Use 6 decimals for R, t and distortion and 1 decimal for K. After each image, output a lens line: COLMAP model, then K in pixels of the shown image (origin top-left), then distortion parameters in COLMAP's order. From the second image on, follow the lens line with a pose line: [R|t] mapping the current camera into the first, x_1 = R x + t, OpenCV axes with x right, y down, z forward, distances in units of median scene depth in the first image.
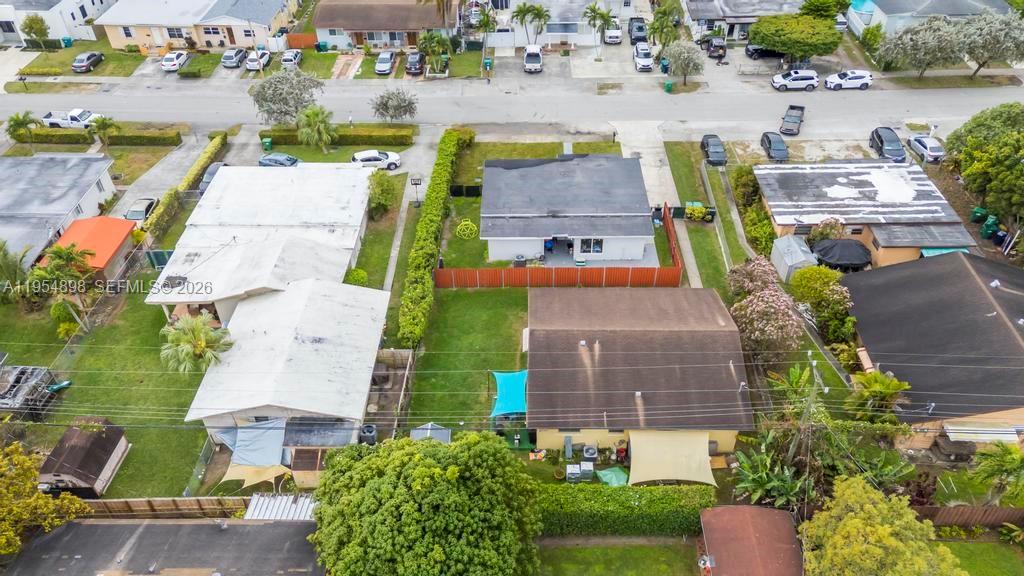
lens RADIAL K [[759.7, 0, 513.6], [0, 759.7, 288.5], [0, 0, 1]] dist [0.082015, -0.000820]
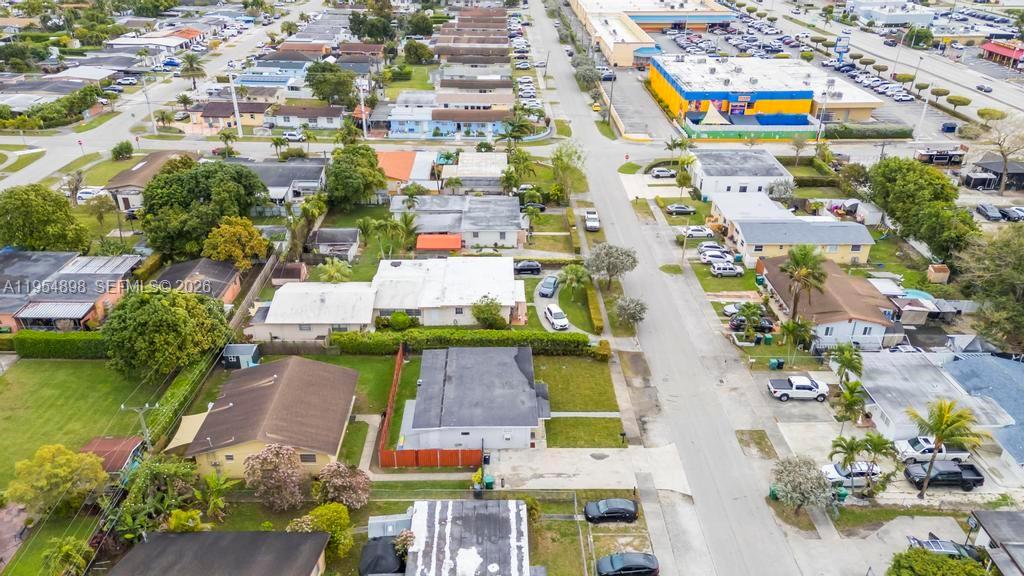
lens RADIAL K [[759.7, 0, 513.6], [0, 759.7, 288.5], [0, 0, 1]] dist [0.082015, -0.000820]
pose [[0.037220, 0.470595, -0.881564, 0.850081], [-0.643666, 0.686093, 0.339073, -0.541997], [0.764401, 0.554812, 0.328442, 0.460059]]
